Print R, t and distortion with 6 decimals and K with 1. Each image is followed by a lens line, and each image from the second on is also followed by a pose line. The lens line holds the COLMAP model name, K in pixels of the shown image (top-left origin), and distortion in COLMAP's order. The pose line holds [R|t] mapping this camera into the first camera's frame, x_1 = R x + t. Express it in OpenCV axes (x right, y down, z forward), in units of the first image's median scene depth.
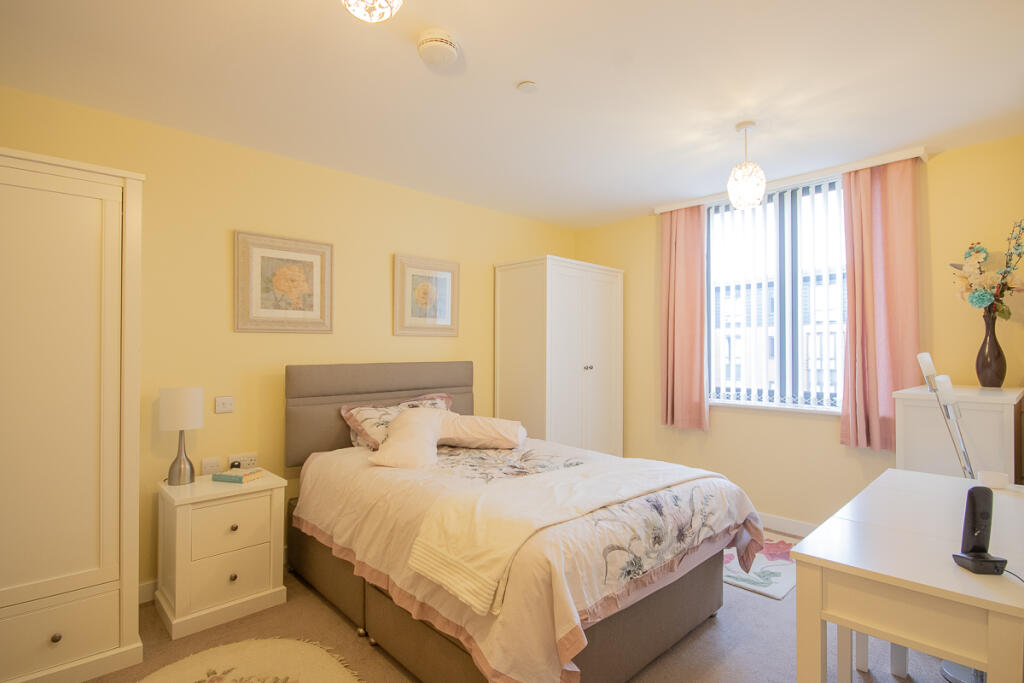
lens RADIAL K [[489.6, 0, 504.7], [0, 489.6, 342.7], [0, 0, 1]] dist [-0.006358, 0.000846]
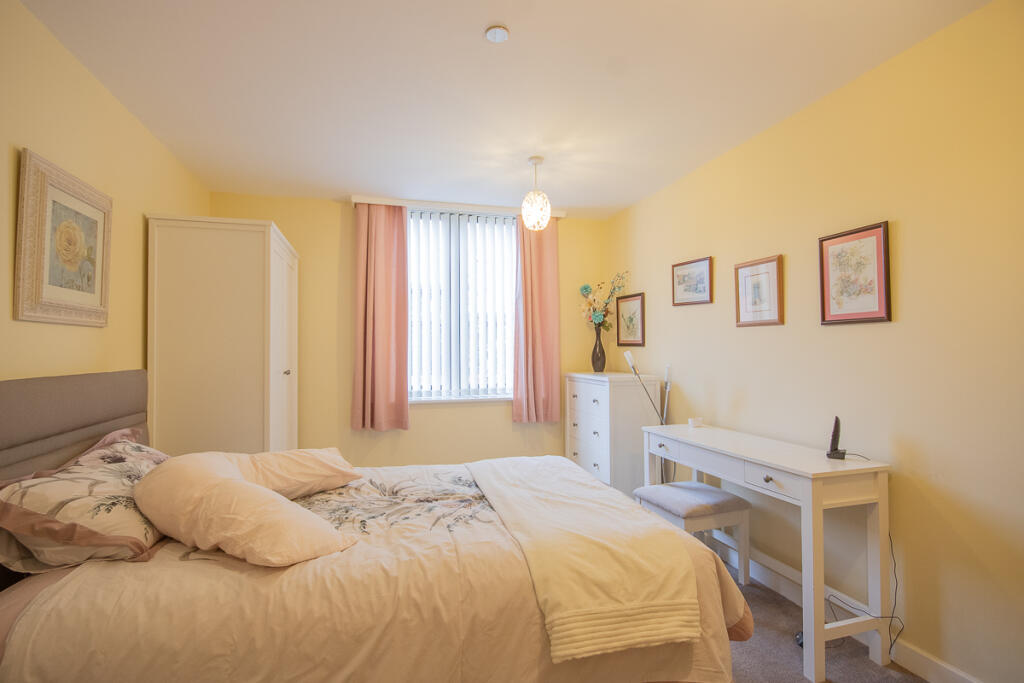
lens RADIAL K [[489.6, 0, 503.8], [0, 489.6, 340.0], [0, 0, 1]] dist [-0.006358, 0.000846]
pose [[0.477222, 0.017075, 0.878617, -0.462314], [-0.008968, 0.999854, -0.014559, 0.008247], [-0.878737, -0.000932, 0.477306, 0.403259]]
